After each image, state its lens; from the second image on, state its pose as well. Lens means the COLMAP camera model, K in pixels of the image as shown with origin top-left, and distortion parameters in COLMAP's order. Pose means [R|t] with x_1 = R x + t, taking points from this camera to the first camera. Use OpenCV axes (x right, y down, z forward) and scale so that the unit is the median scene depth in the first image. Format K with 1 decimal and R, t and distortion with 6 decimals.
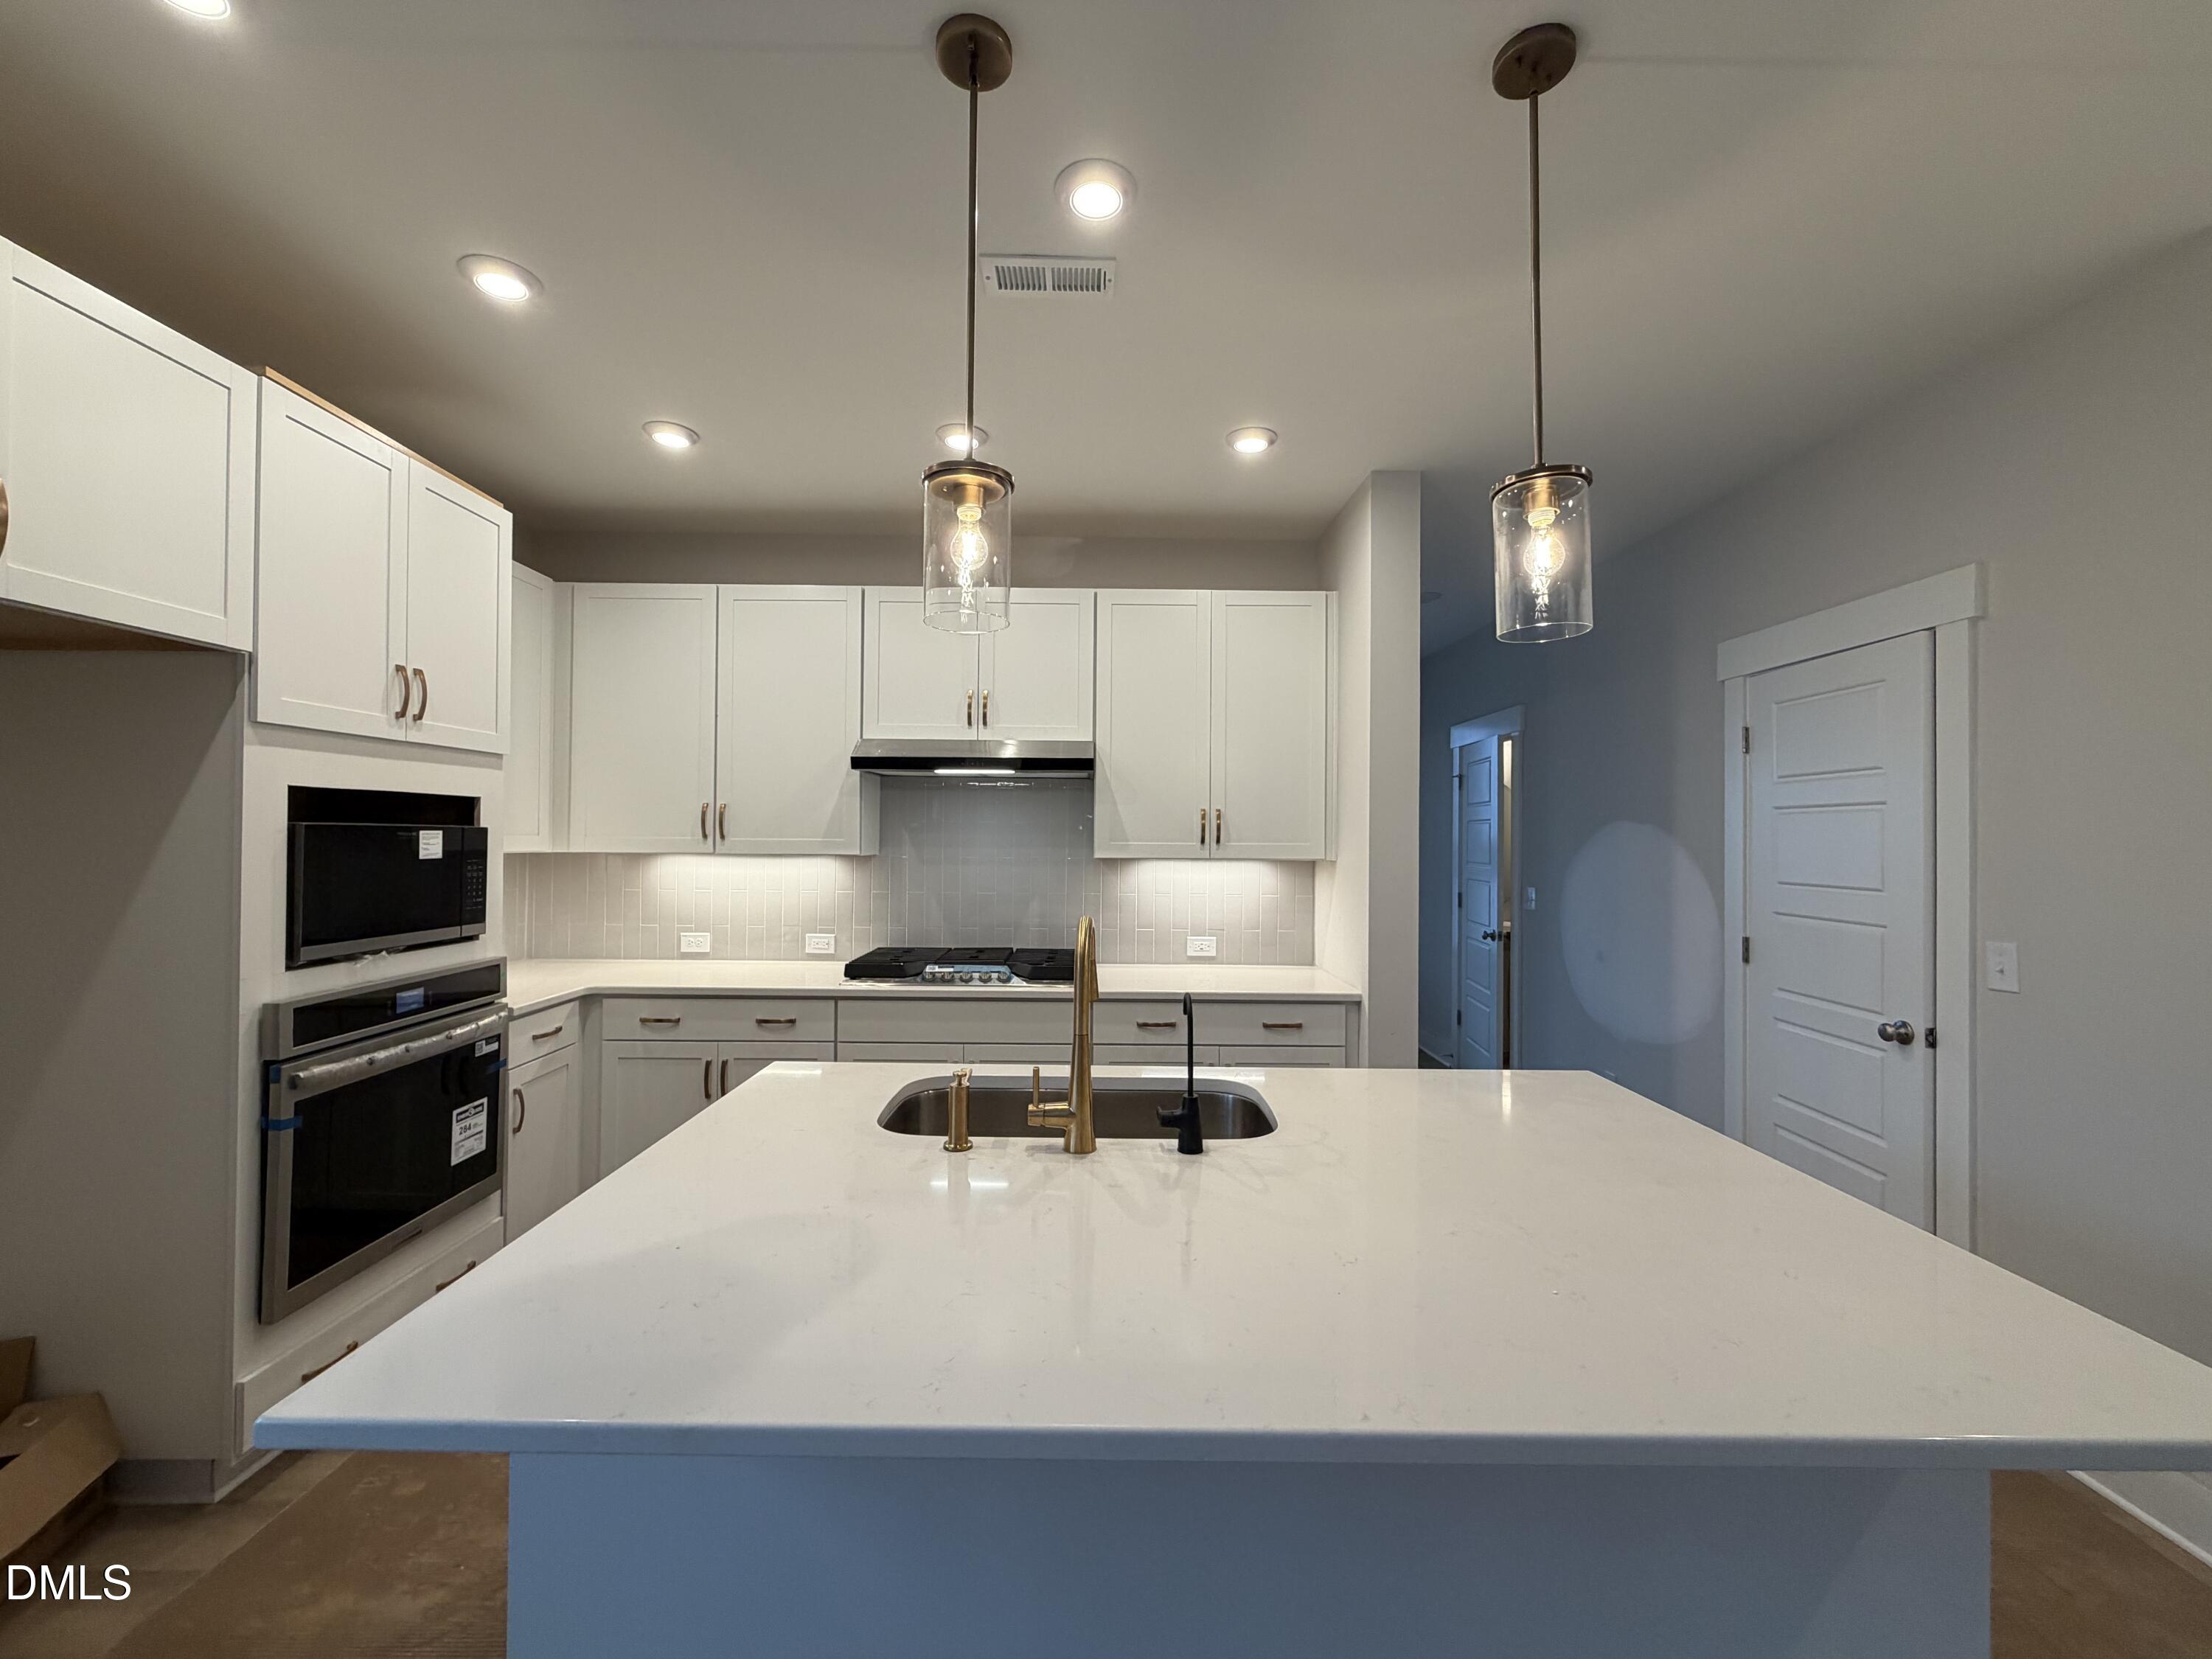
lens RADIAL K [[875.2, 0, 1106.0], [0, 875.2, 829.5], [0, 0, 1]] dist [0.001882, 0.000112]
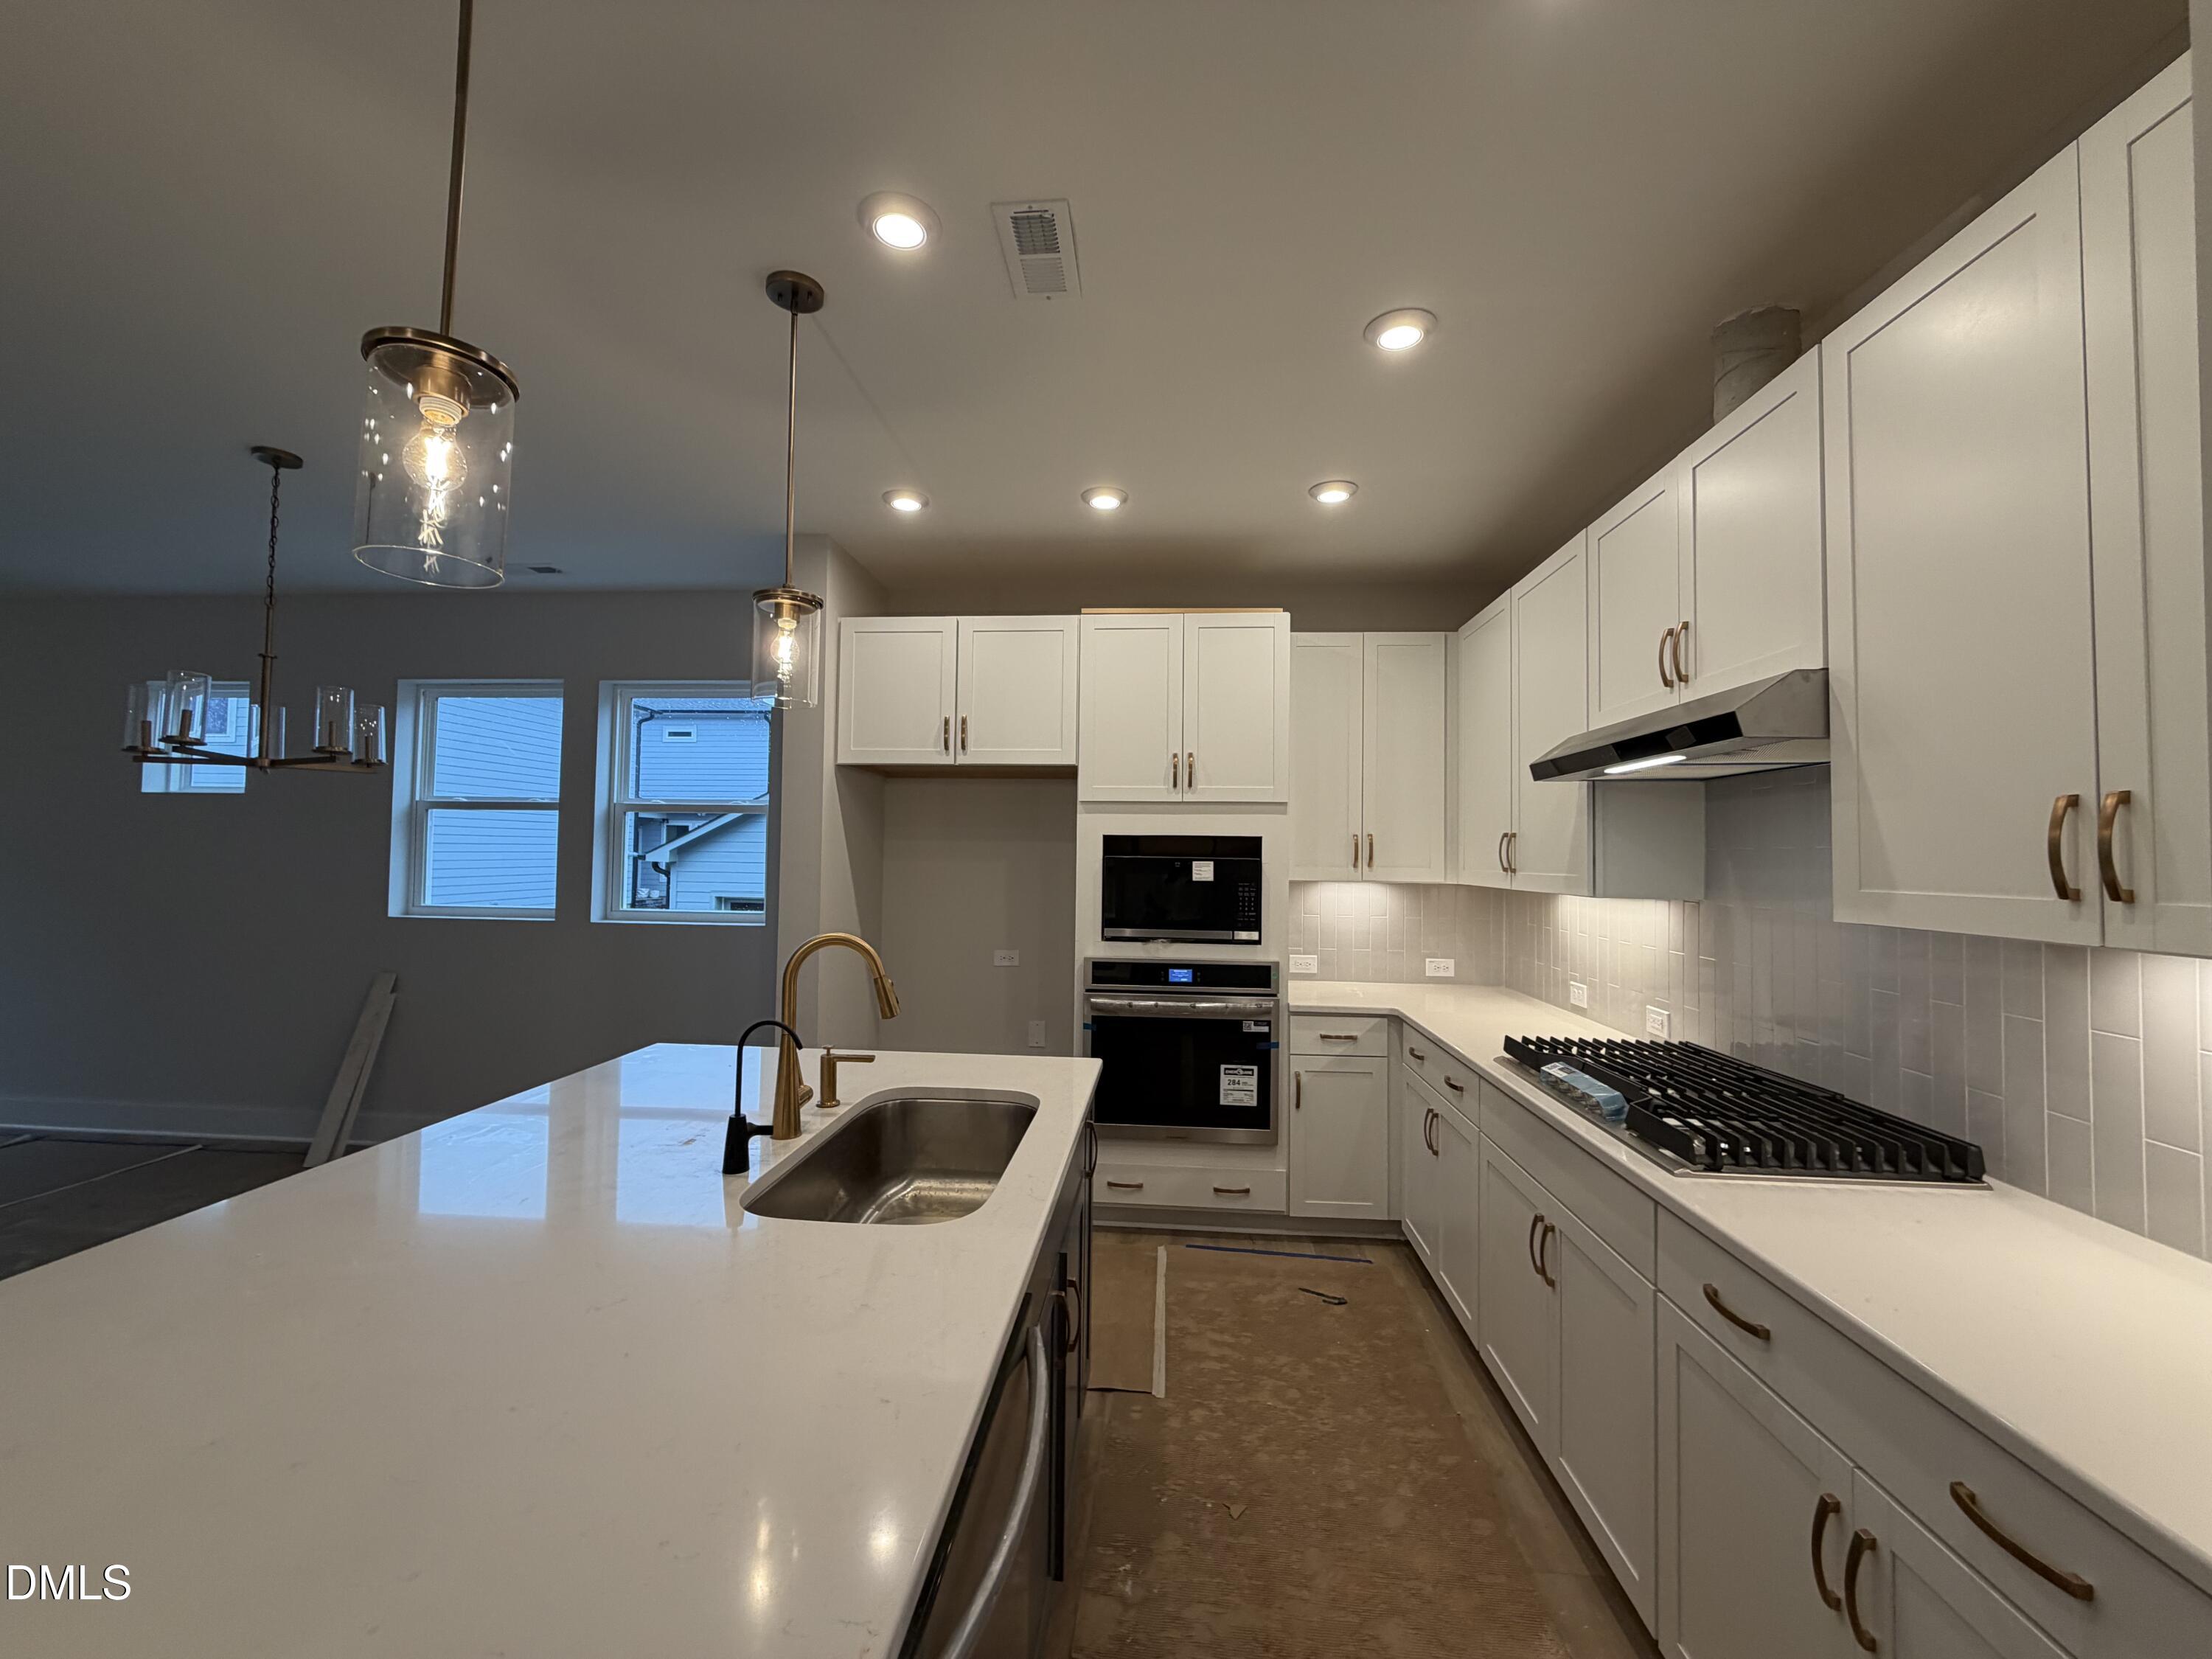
lens RADIAL K [[875.2, 0, 1106.0], [0, 875.2, 829.5], [0, 0, 1]] dist [0.001882, 0.000112]
pose [[-0.082310, -0.055492, -0.995061, 0.655819], [-0.008013, 0.998453, -0.055018, 0.028326], [0.996575, 0.003445, -0.082627, 0.921613]]
